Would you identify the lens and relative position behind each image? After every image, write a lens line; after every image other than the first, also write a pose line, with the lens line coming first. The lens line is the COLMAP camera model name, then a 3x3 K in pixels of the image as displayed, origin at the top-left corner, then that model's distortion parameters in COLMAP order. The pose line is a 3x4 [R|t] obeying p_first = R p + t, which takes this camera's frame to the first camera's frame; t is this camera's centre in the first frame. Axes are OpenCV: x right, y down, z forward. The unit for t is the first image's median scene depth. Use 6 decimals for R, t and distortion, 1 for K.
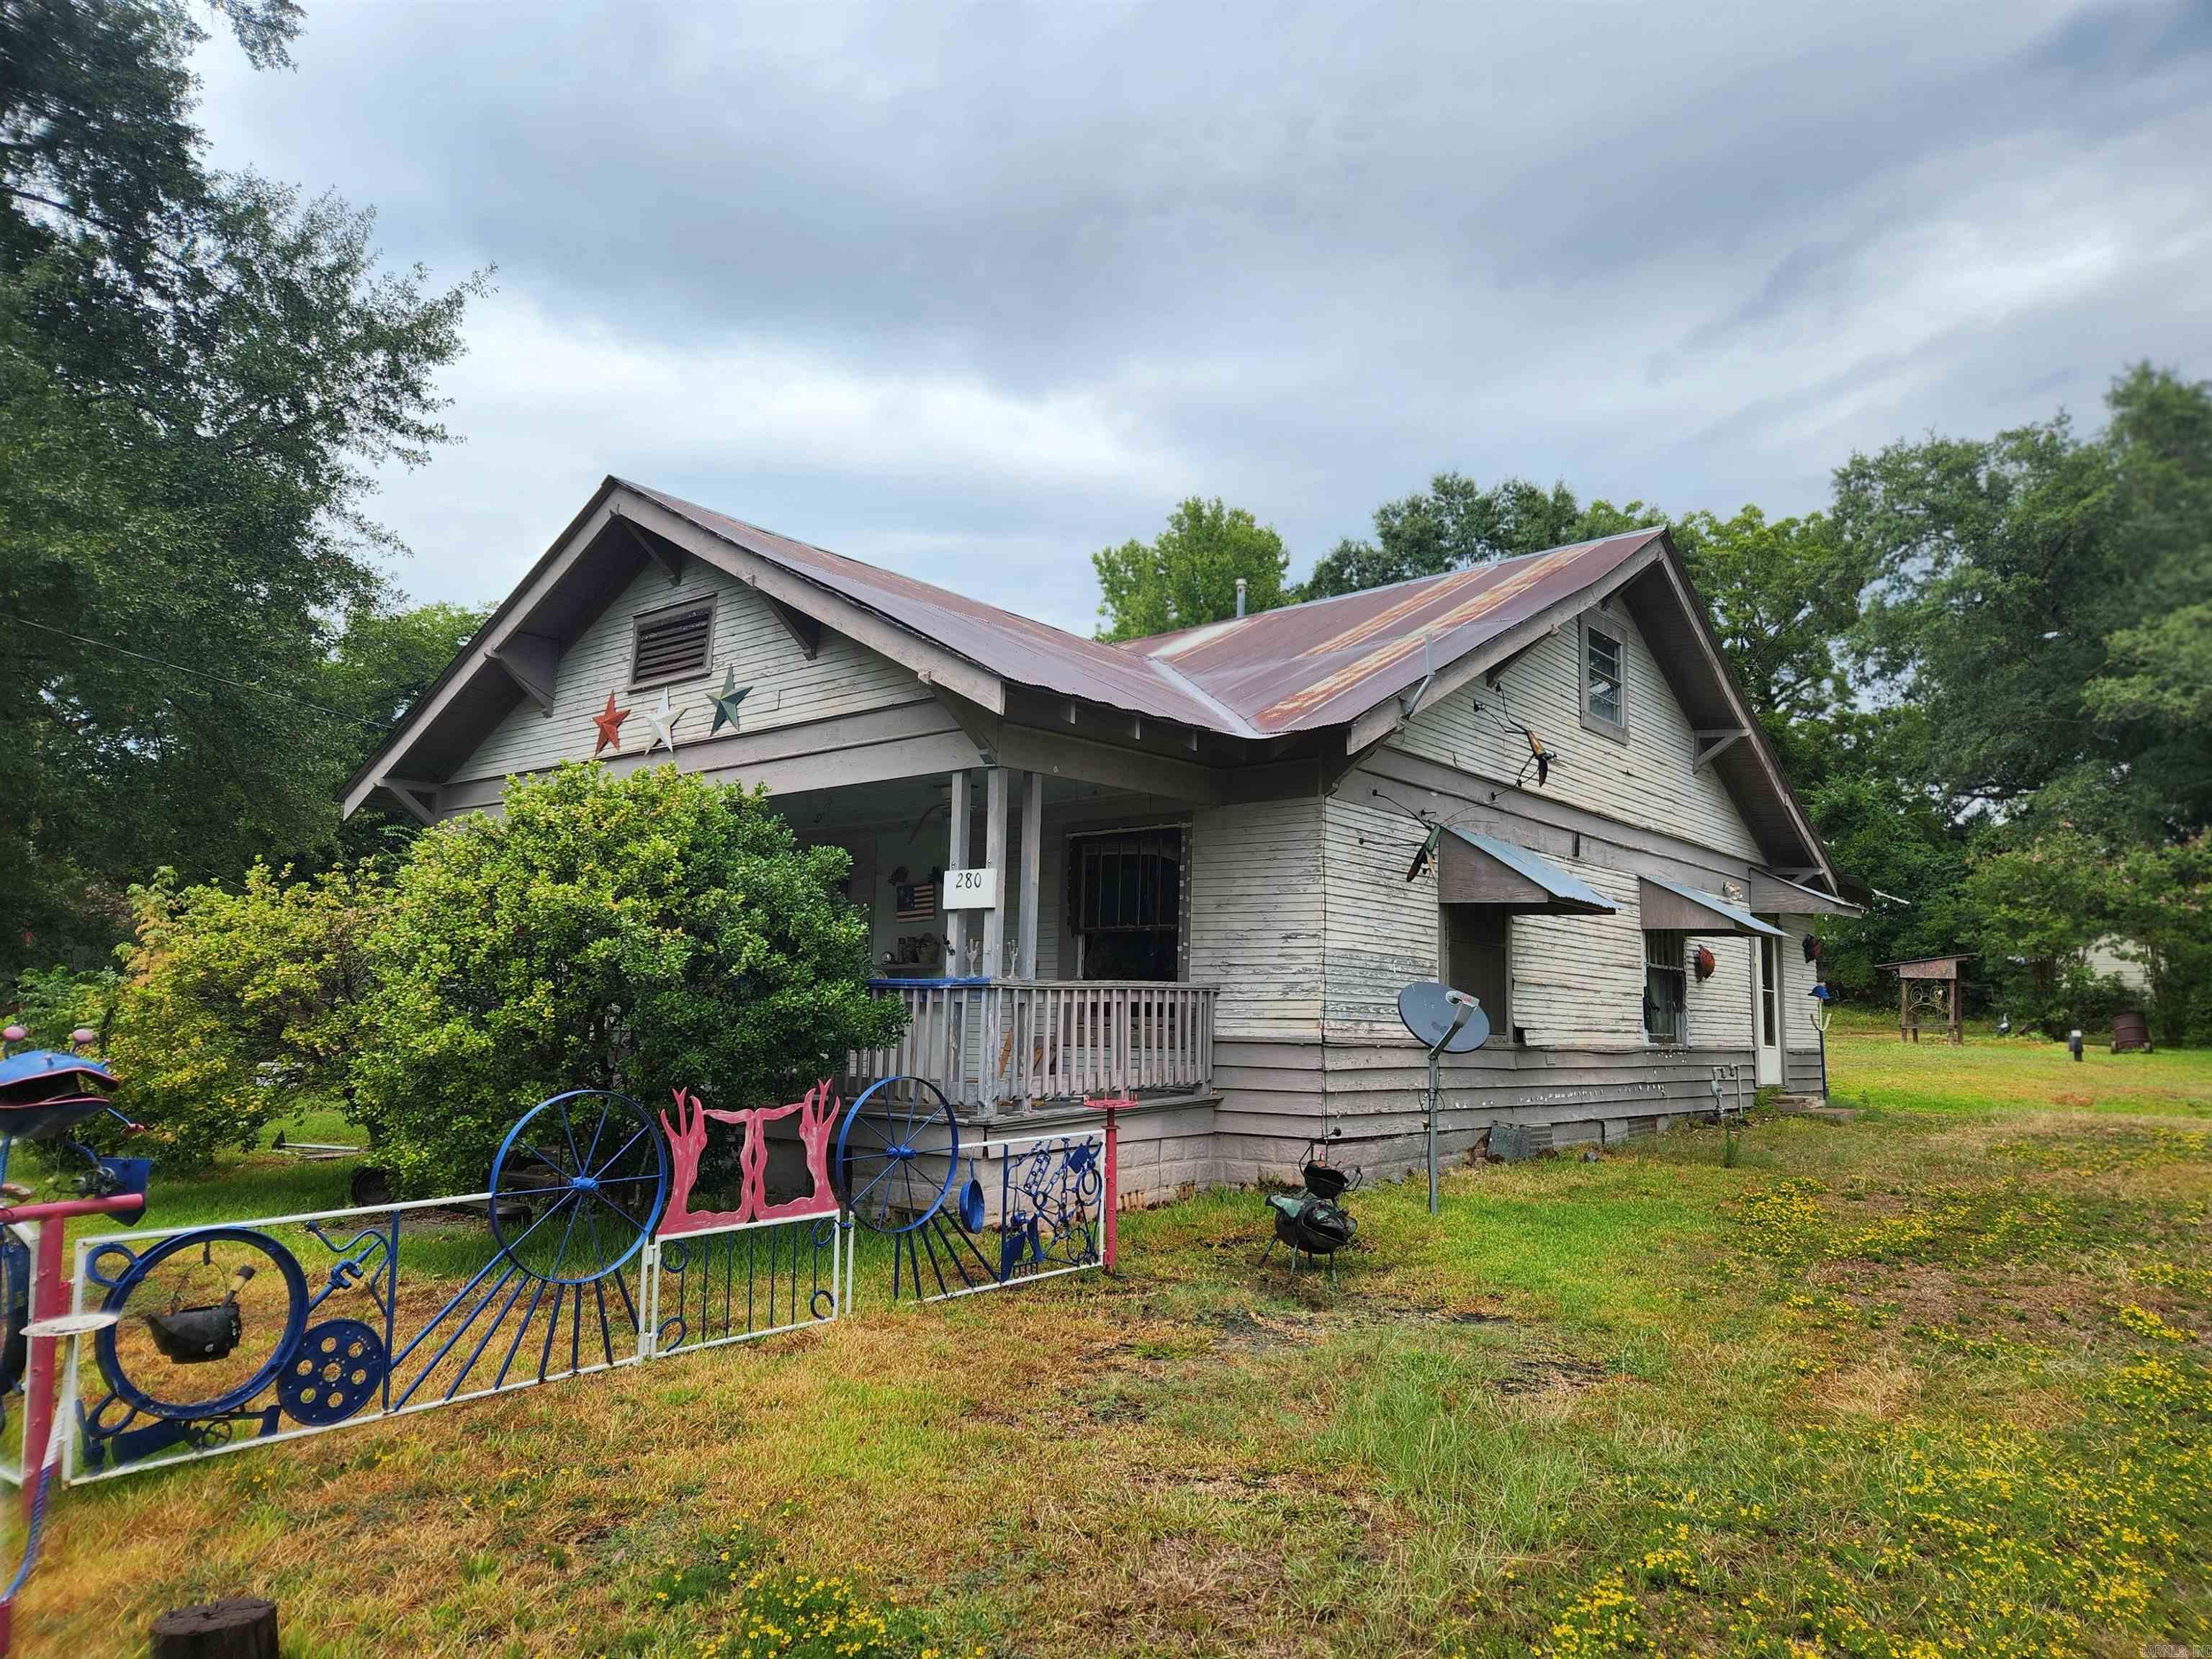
lens RADIAL K [[1585.6, 0, 1274.3], [0, 1585.6, 869.8], [0, 0, 1]] dist [0.101857, -0.128067]
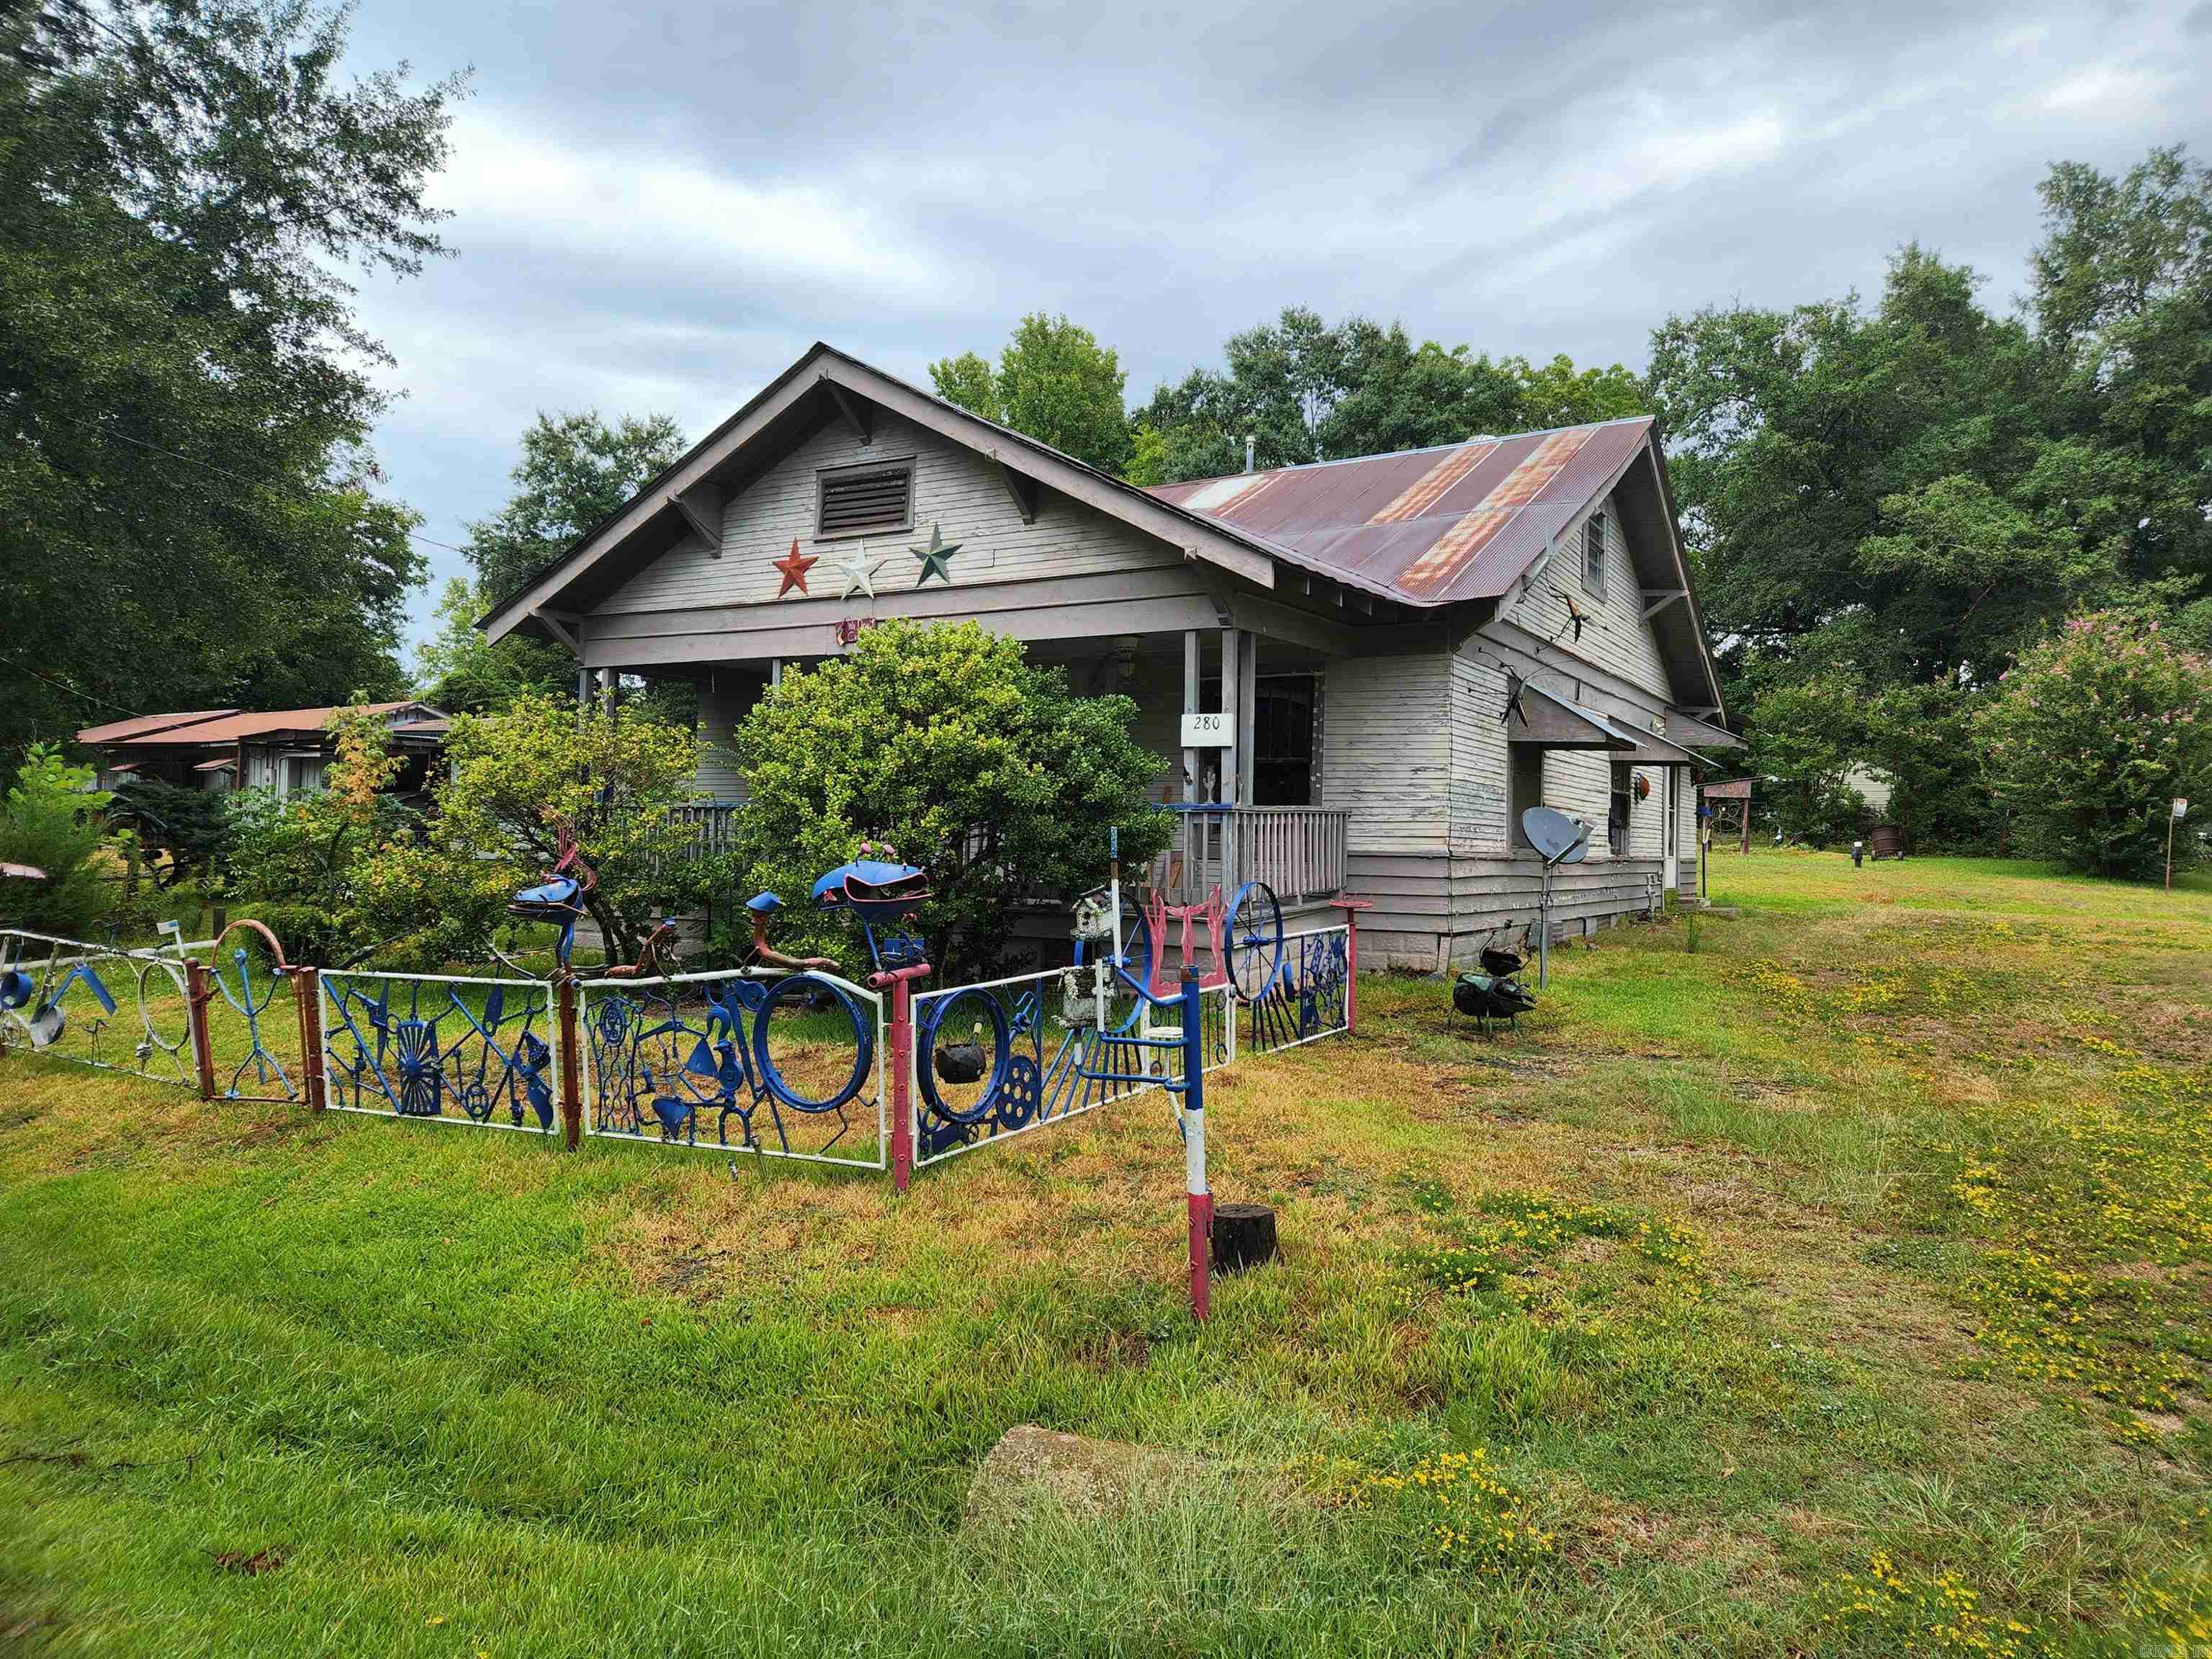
lens RADIAL K [[1585.6, 0, 1274.3], [0, 1585.6, 869.8], [0, 0, 1]] dist [0.101857, -0.128067]
pose [[0.982616, -0.004228, 0.185603, -0.268992], [-0.017555, 0.993145, 0.115564, -0.016787], [-0.184820, -0.116813, 0.975806, -0.145932]]
